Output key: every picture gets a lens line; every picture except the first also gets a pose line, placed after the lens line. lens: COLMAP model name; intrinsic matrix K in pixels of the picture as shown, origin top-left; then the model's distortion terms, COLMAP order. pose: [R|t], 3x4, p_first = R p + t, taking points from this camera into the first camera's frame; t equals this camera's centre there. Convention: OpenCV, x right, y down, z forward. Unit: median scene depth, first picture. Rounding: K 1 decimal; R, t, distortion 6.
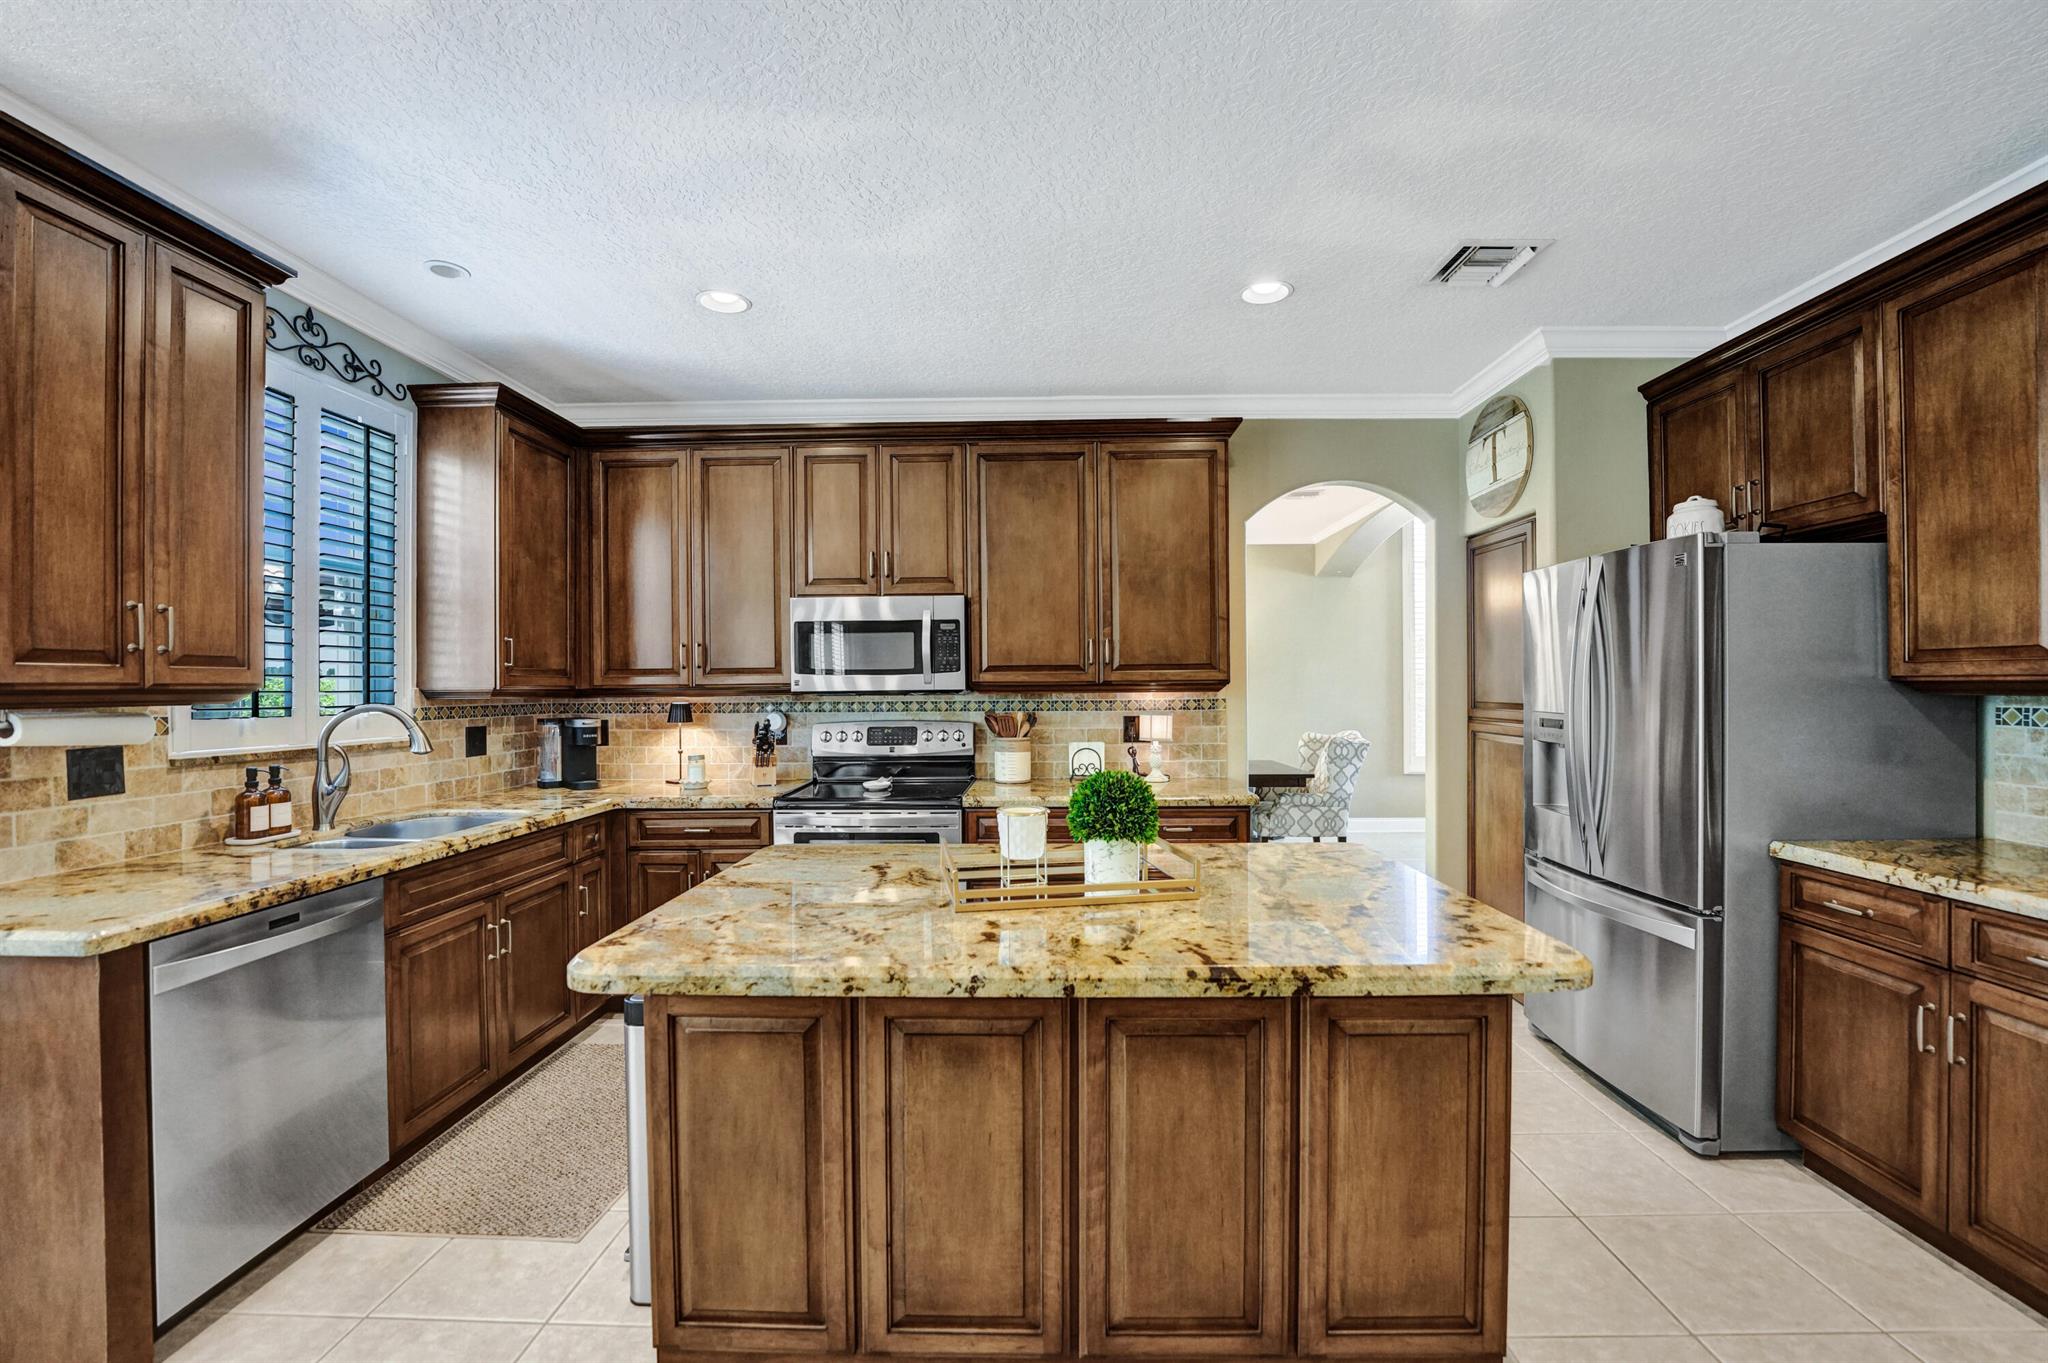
lens RADIAL K [[855.7, 0, 1030.9], [0, 855.7, 686.8], [0, 0, 1]] dist [-0.022633, 0.000421]
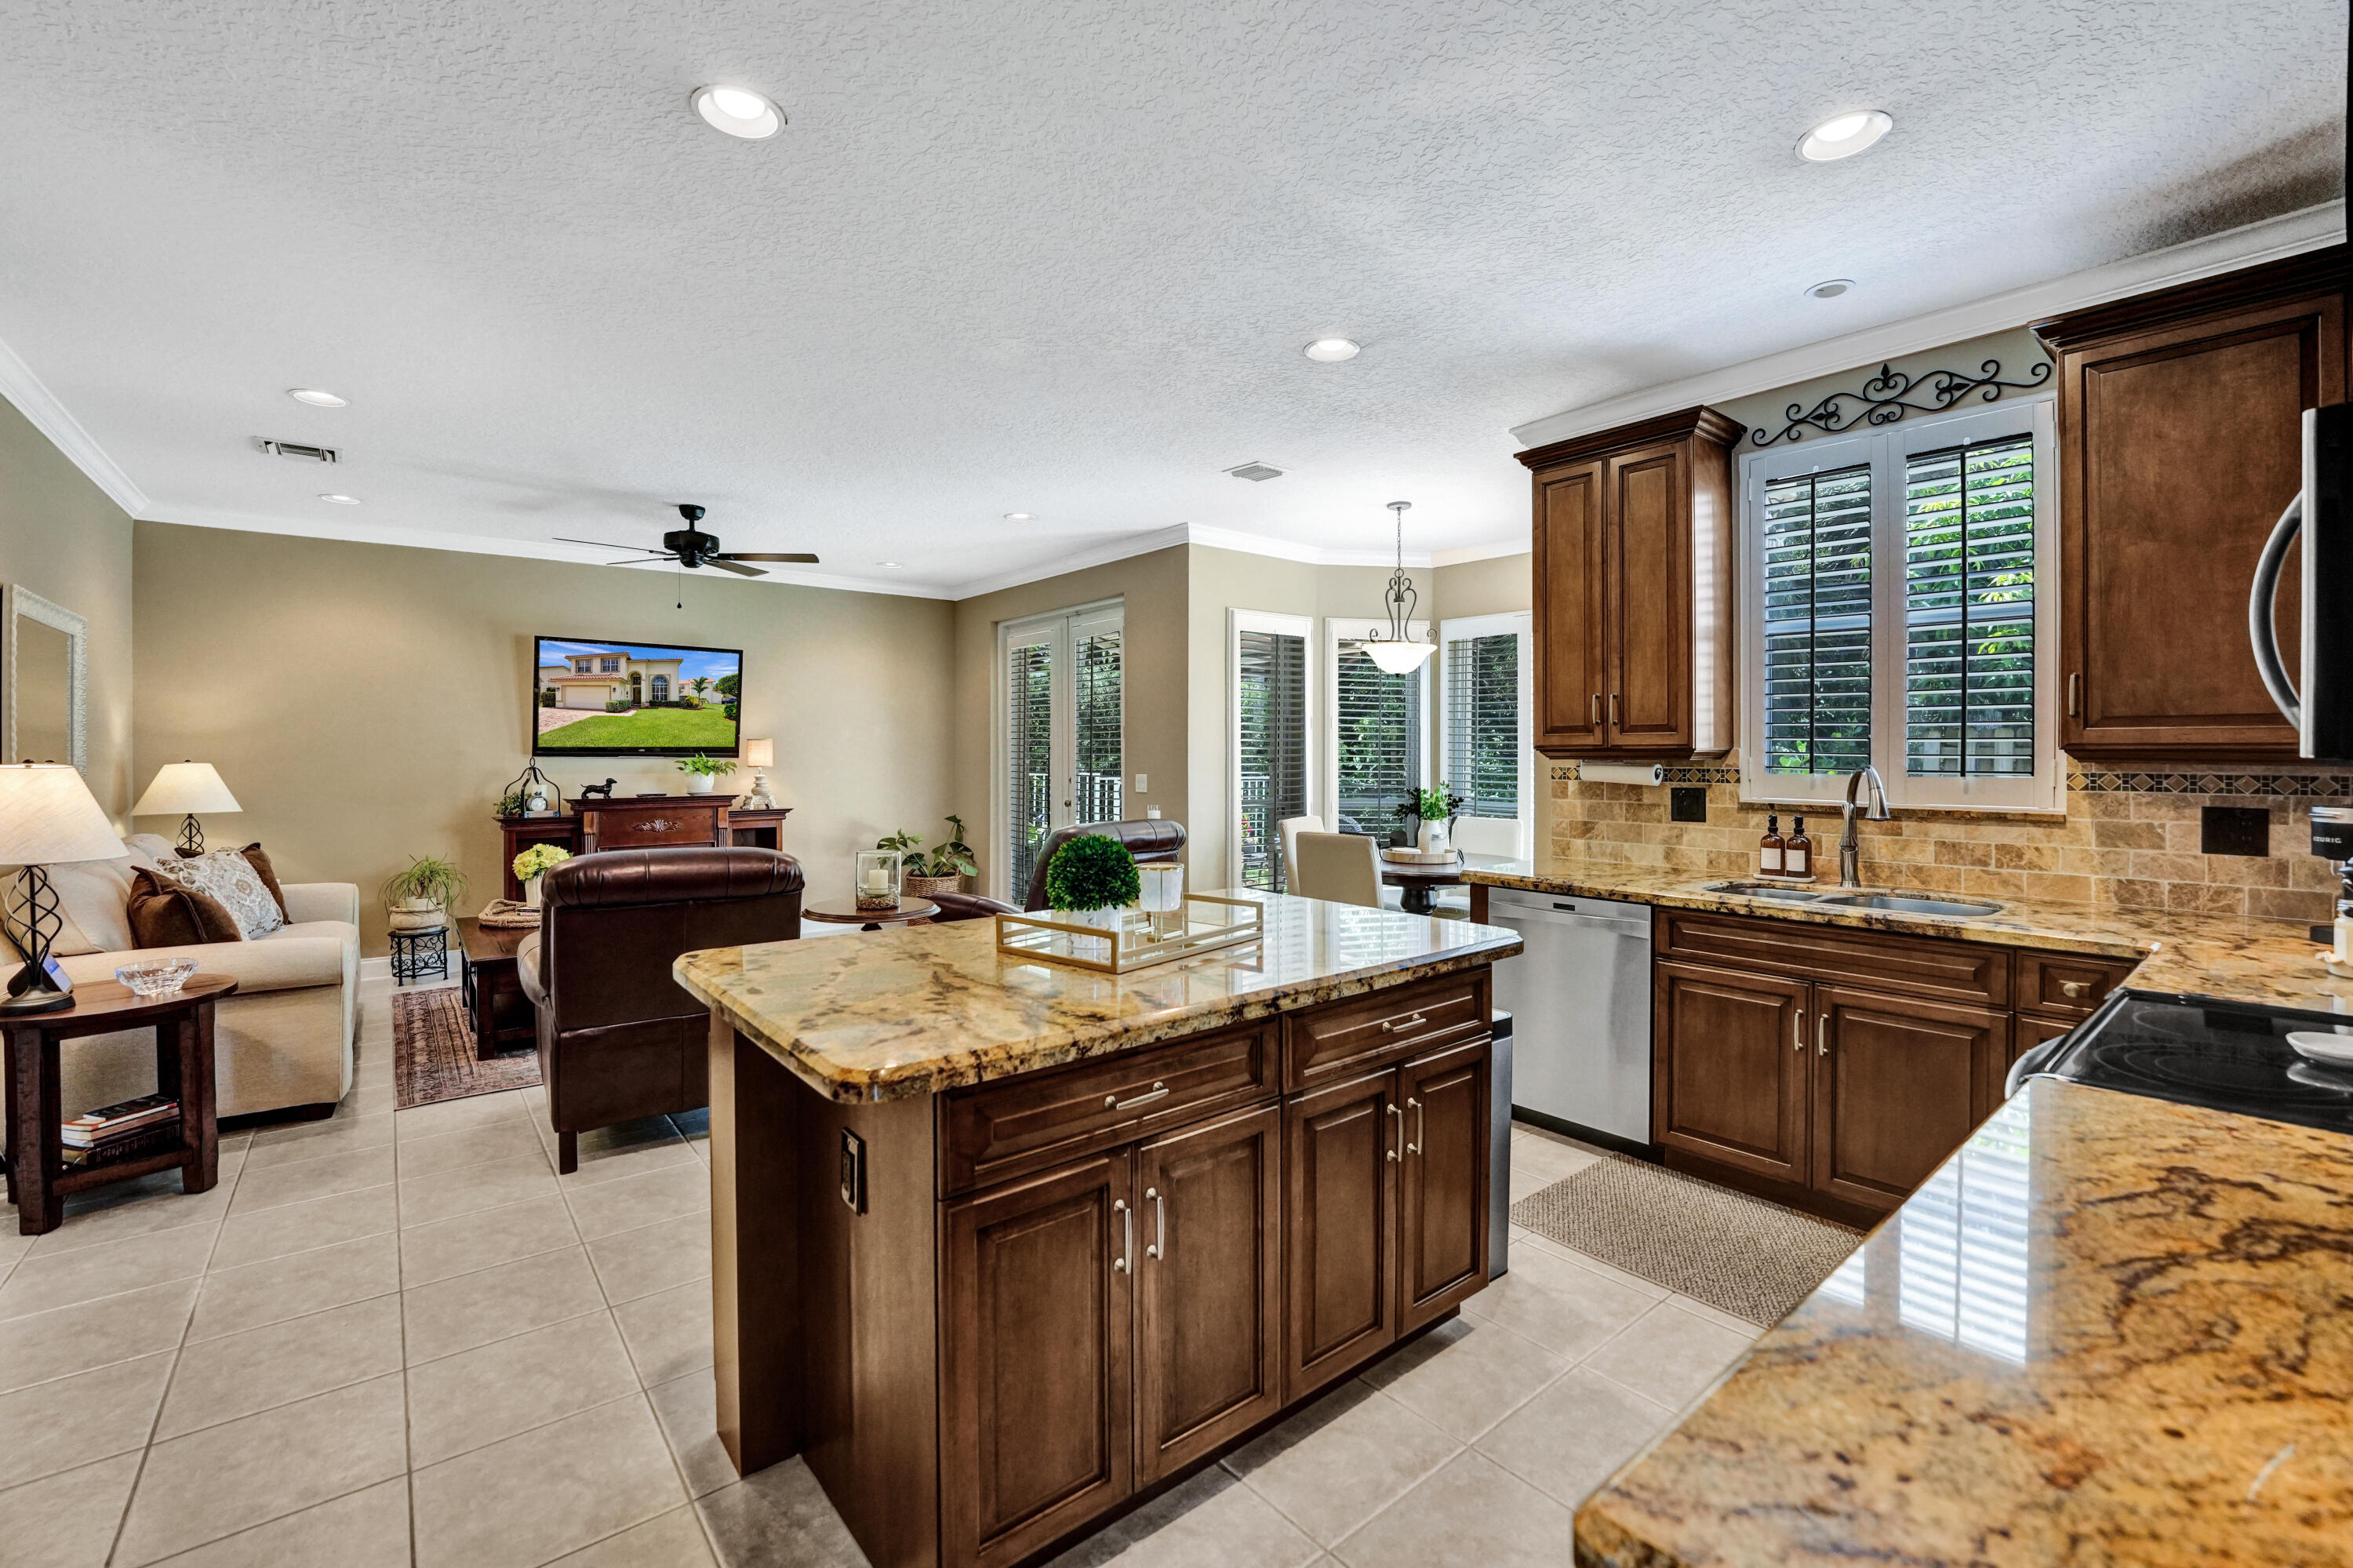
lens RADIAL K [[985.4, 0, 1190.9], [0, 985.4, 758.0], [0, 0, 1]] dist [-0.034385, 0.004684]
pose [[-0.757024, 0.011449, -0.653287, 0.408384], [0.005218, 0.999921, 0.011477, -0.002556], [0.653367, 0.005279, -0.757023, 1.057330]]
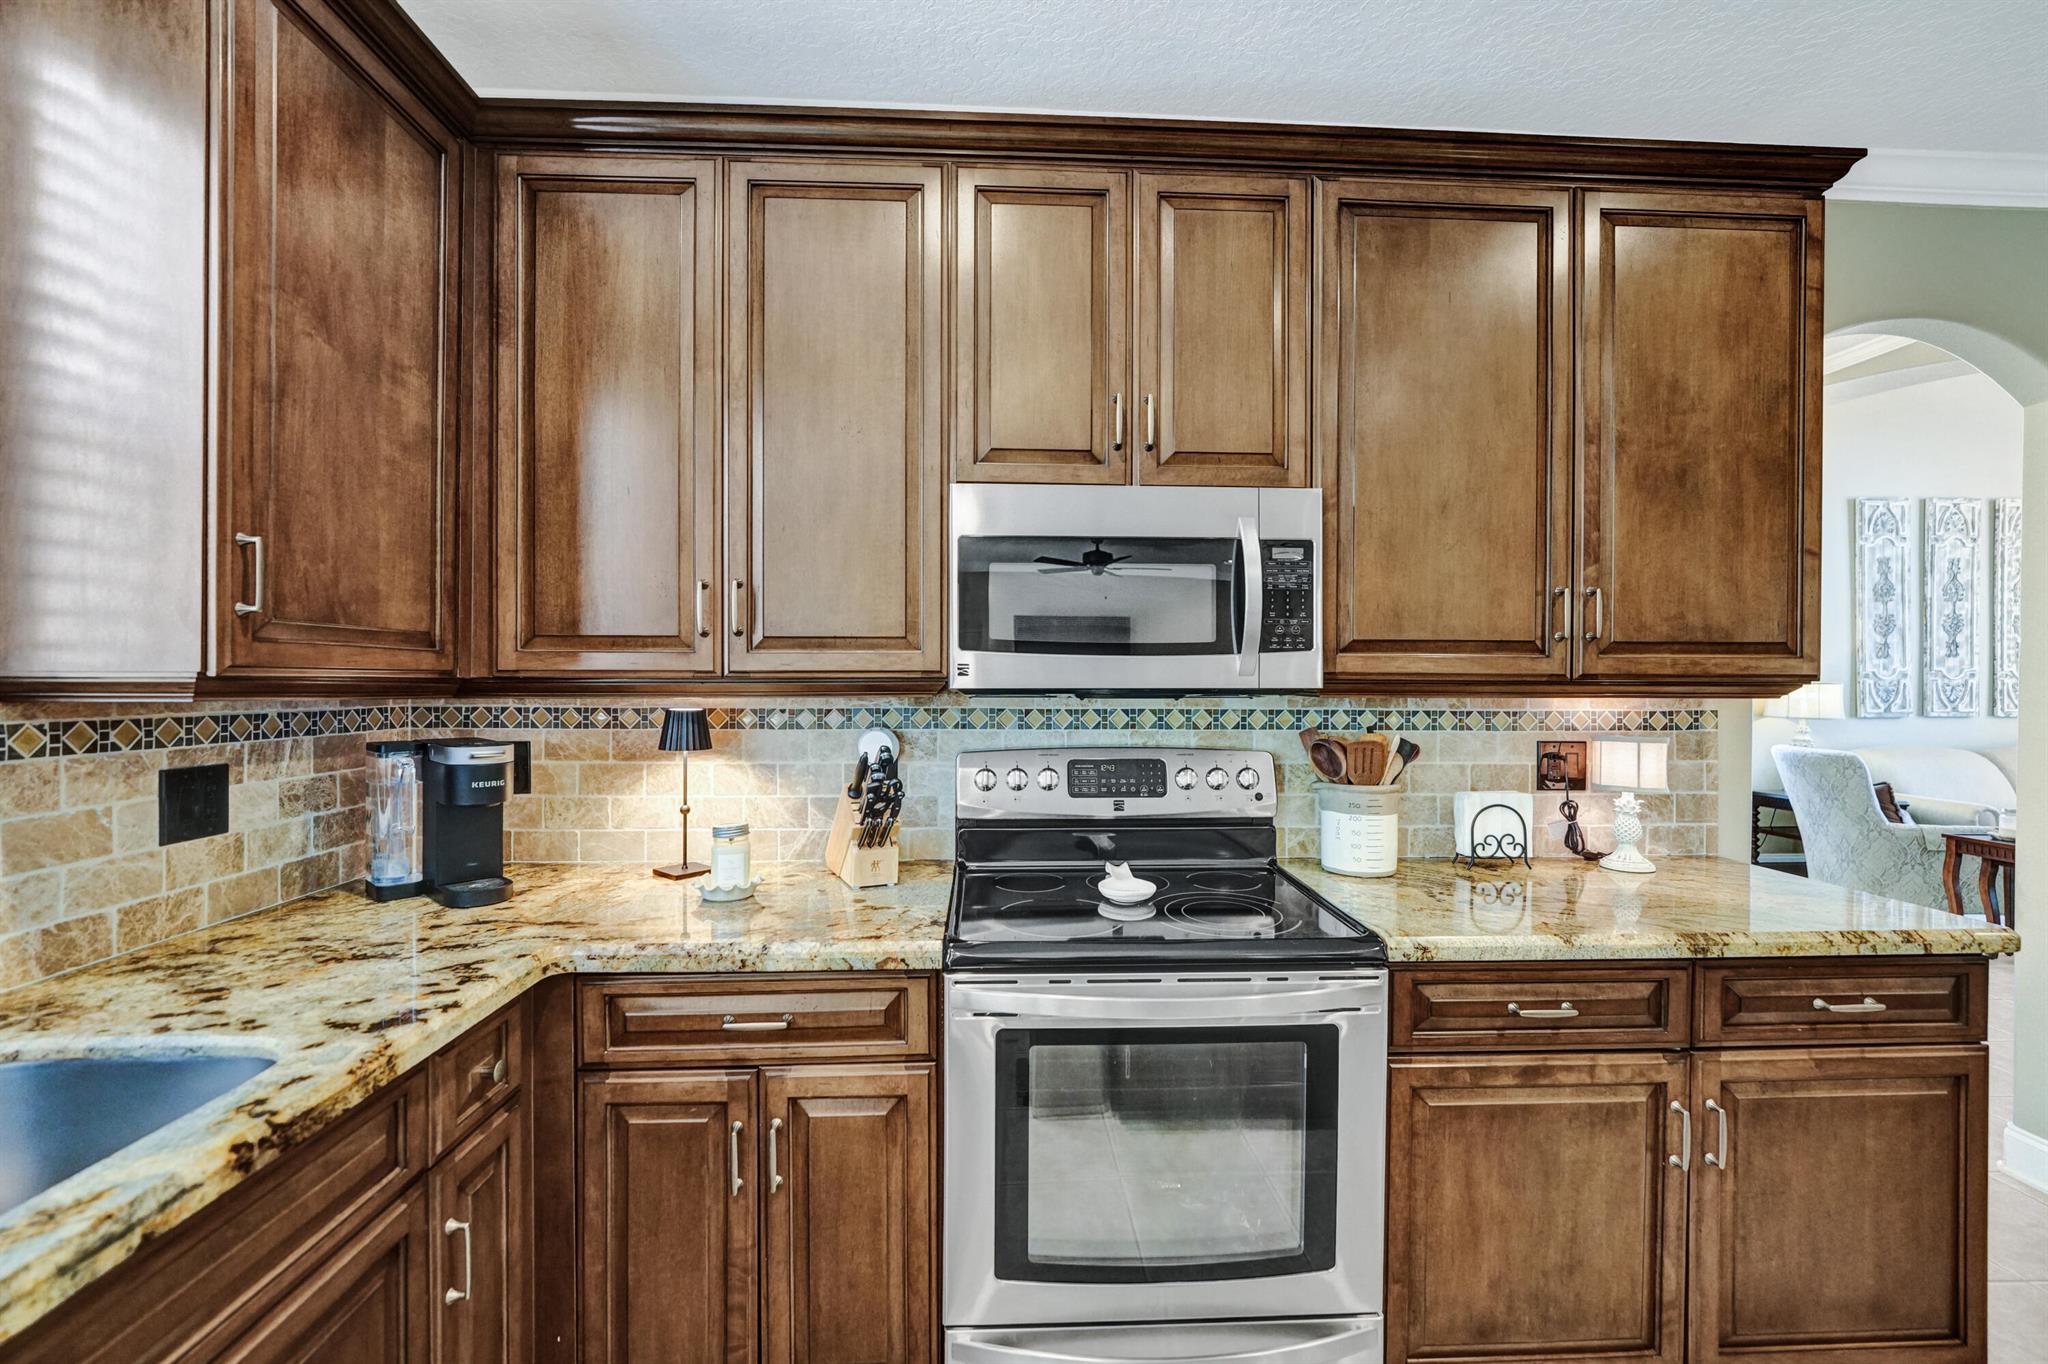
lens RADIAL K [[850.3, 0, 1024.0], [0, 850.3, 684.2], [0, 0, 1]] dist [-0.013367, 0.004311]
pose [[0.997455, 0.011069, 0.070433, -0.291669], [-0.011347, 0.999929, 0.003556, 0.000930], [-0.070388, -0.004346, 0.997510, 0.581139]]
